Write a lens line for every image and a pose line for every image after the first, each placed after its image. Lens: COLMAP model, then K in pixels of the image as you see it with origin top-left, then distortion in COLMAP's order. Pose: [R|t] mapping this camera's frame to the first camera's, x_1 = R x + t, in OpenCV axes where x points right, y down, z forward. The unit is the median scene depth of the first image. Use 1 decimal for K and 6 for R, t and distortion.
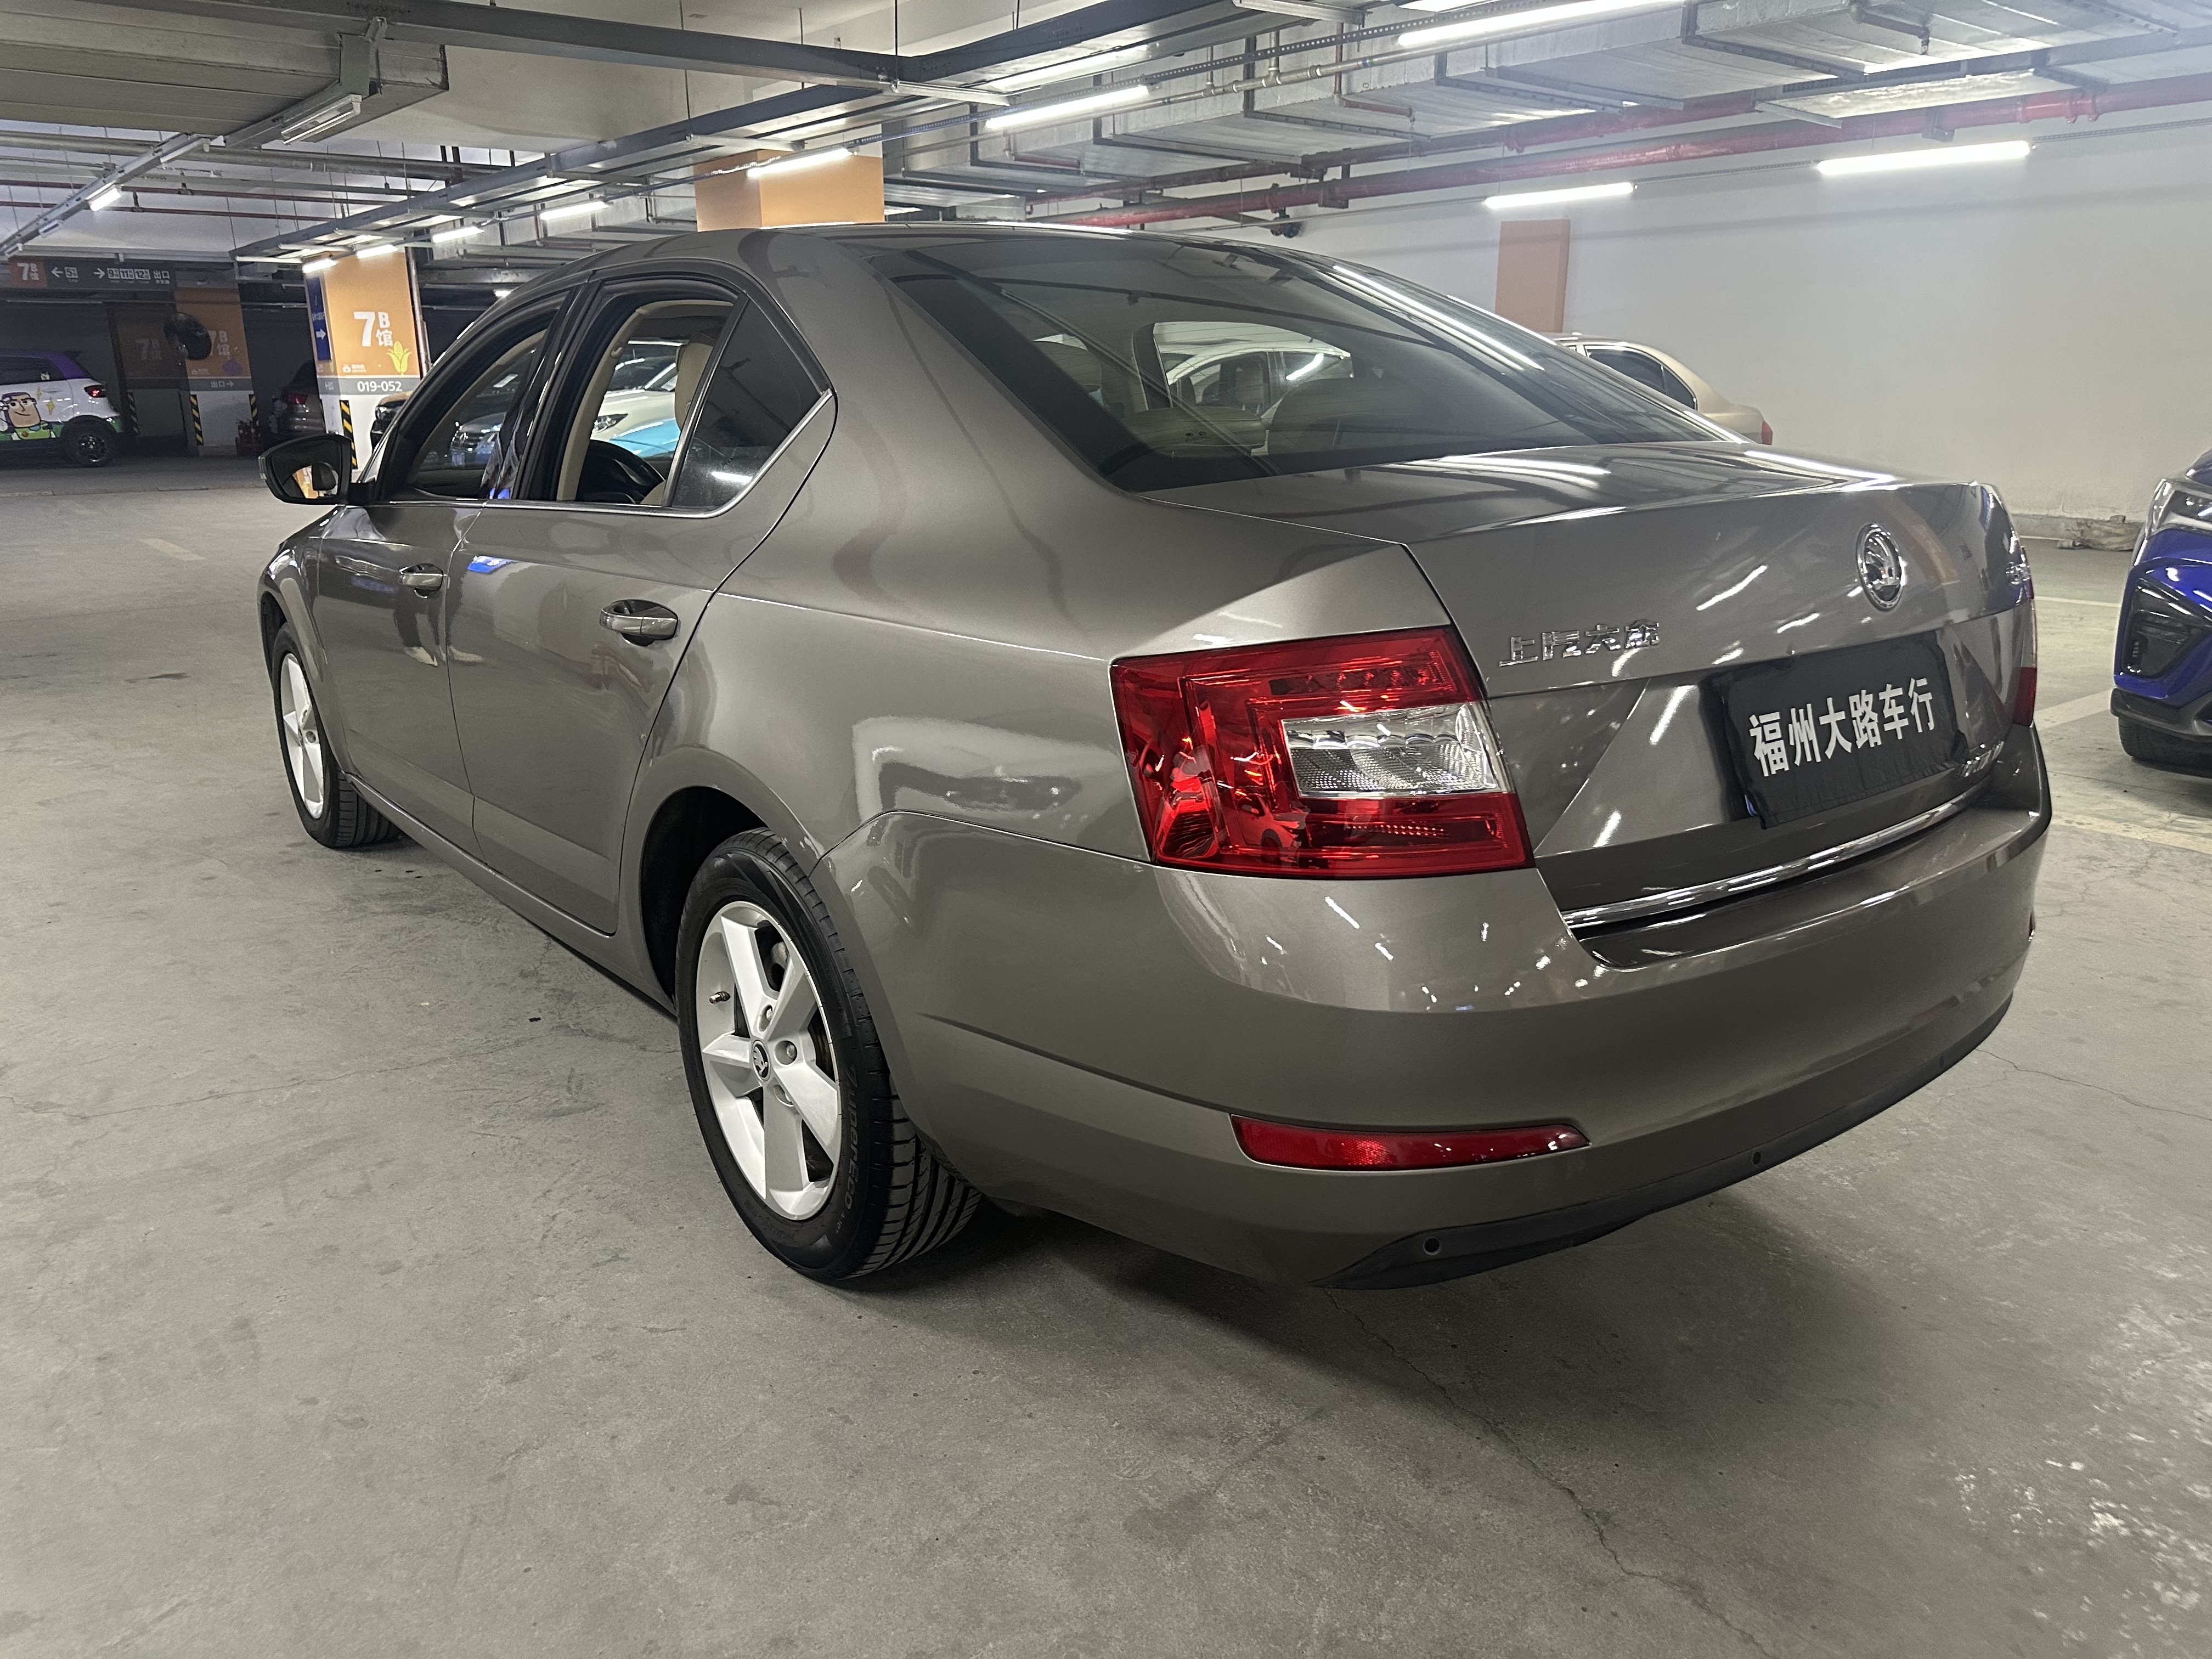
lens RADIAL K [[1684.0, 0, 1087.9], [0, 1684.0, 838.0], [0, 0, 1]] dist [-0.005238, -0.002045]
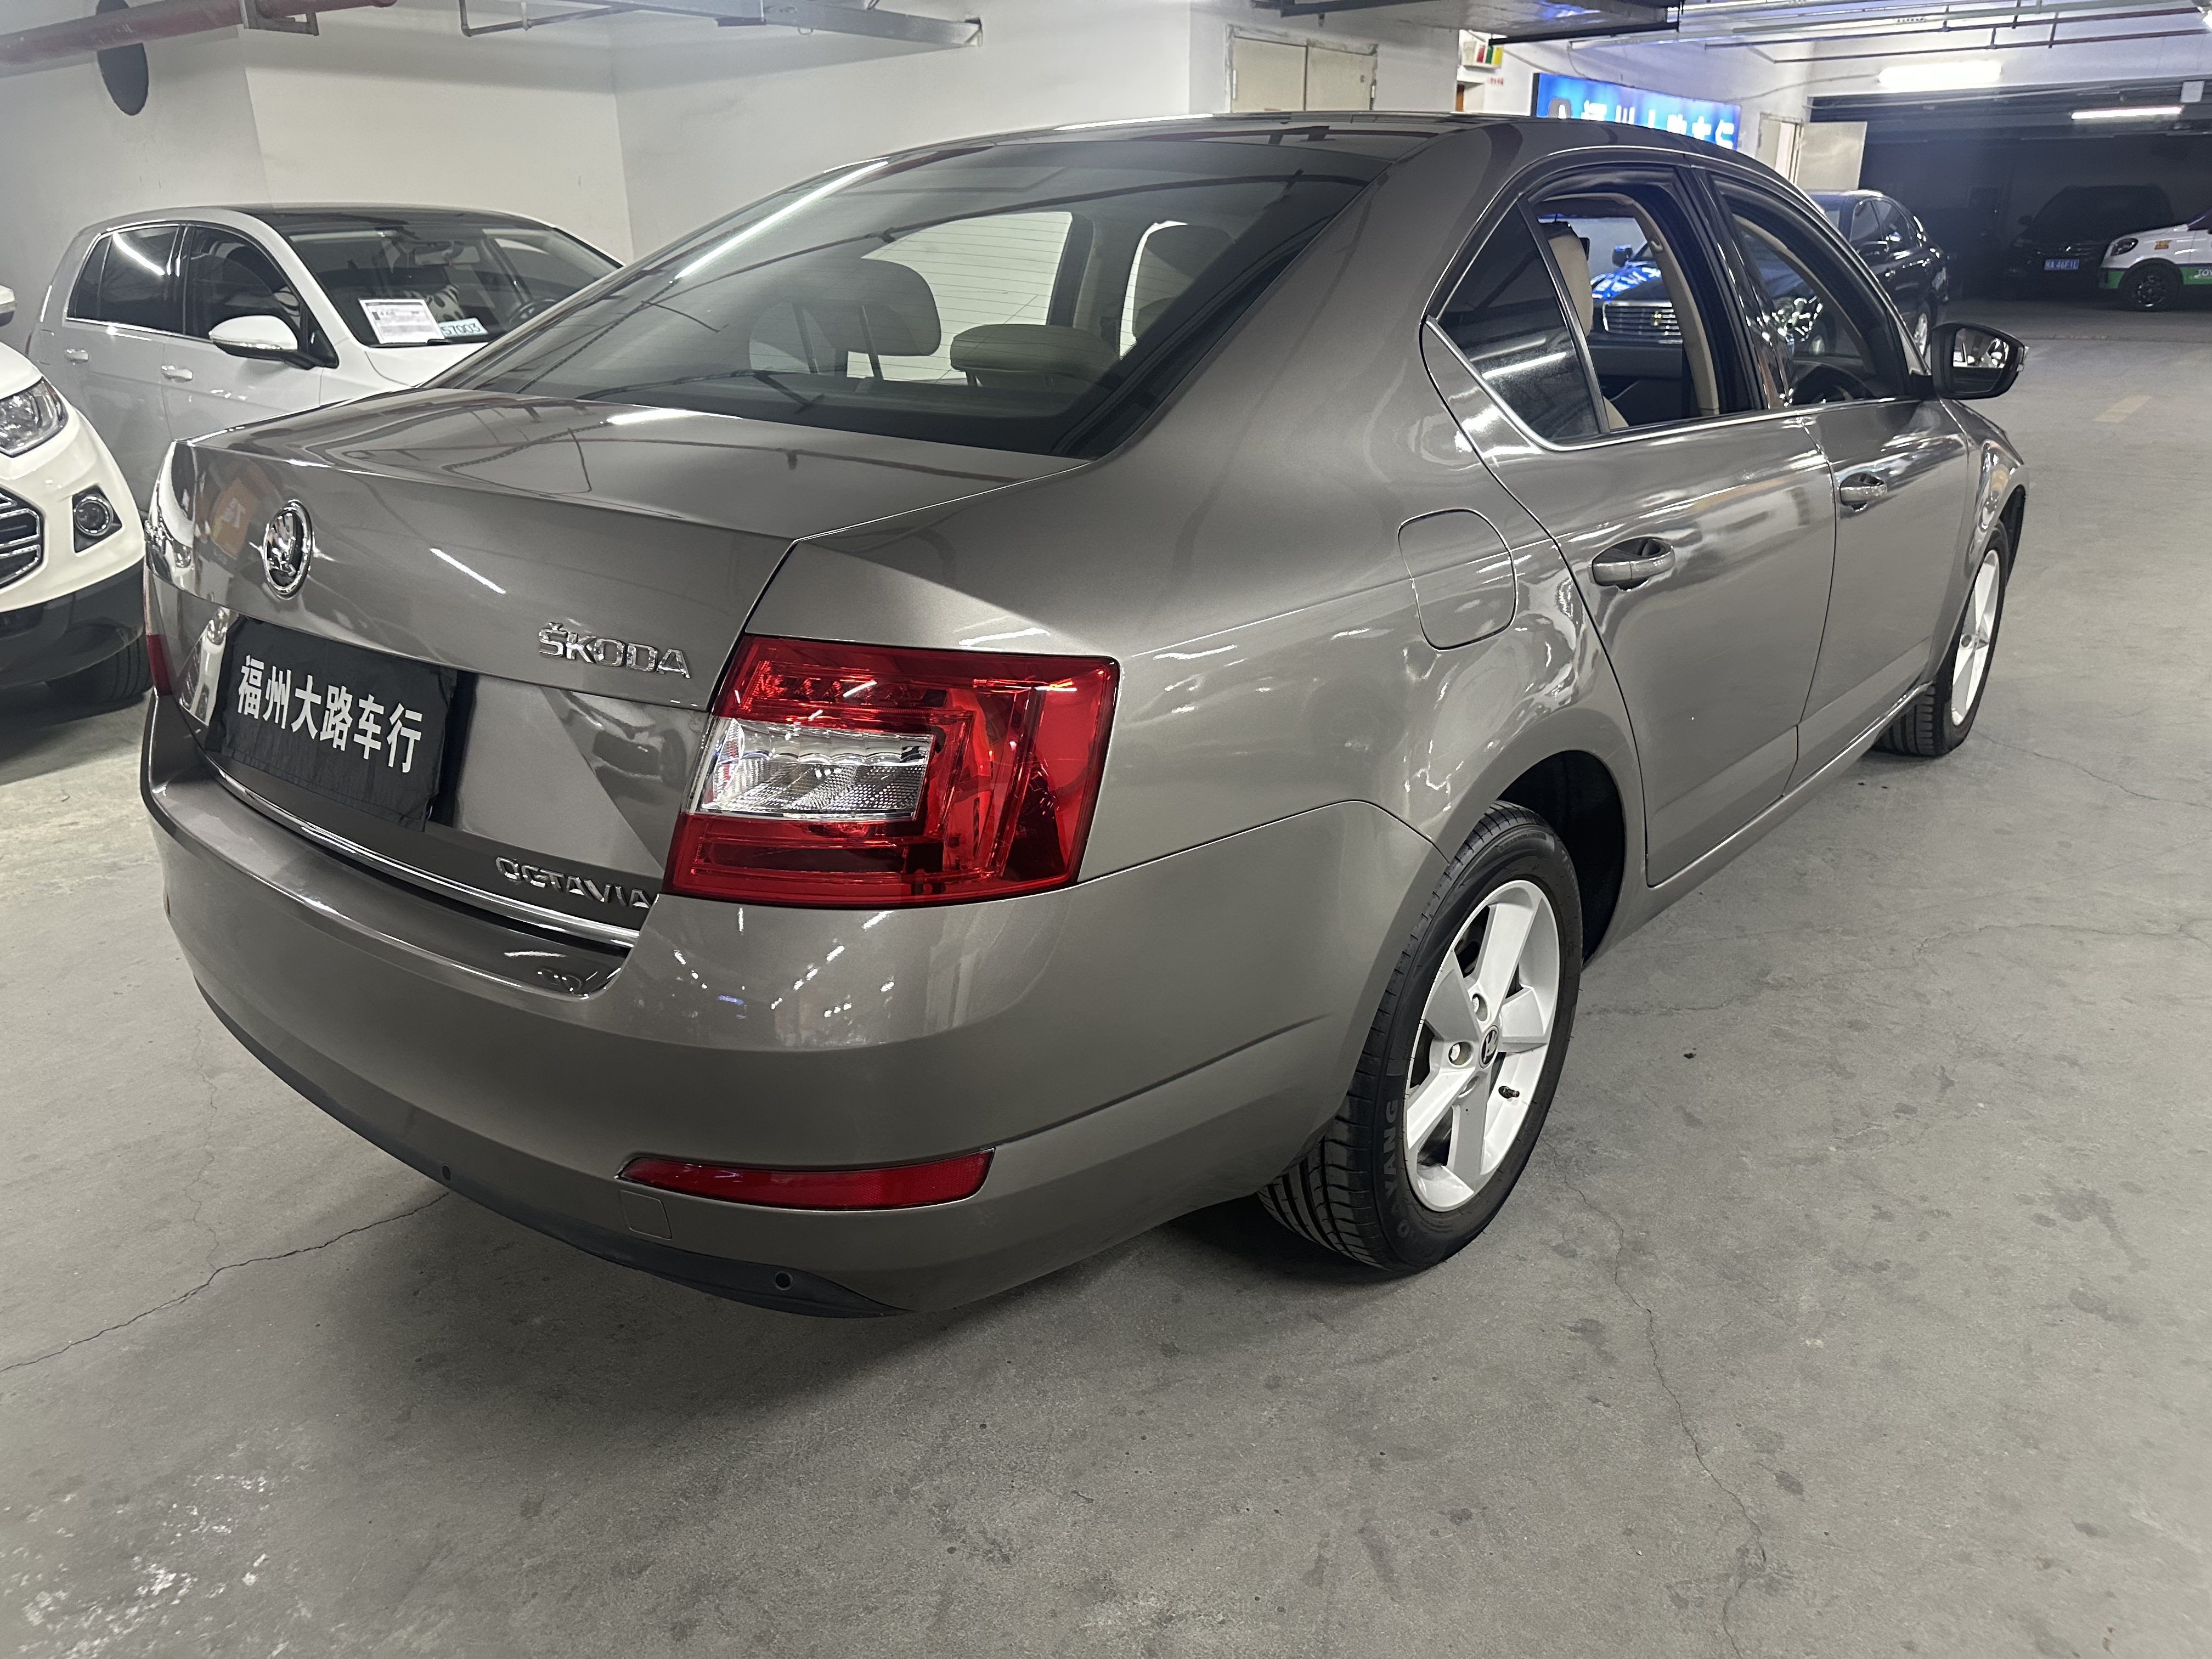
lens RADIAL K [[1684.0, 0, 1091.5], [0, 1684.0, 837.0], [0, 0, 1]] dist [-0.005238, -0.002045]
pose [[0.173884, 0.337840, -0.925002, 1.403633], [-0.238152, 0.925856, 0.293384, -0.377005], [0.955536, 0.169276, 0.241449, 1.176749]]
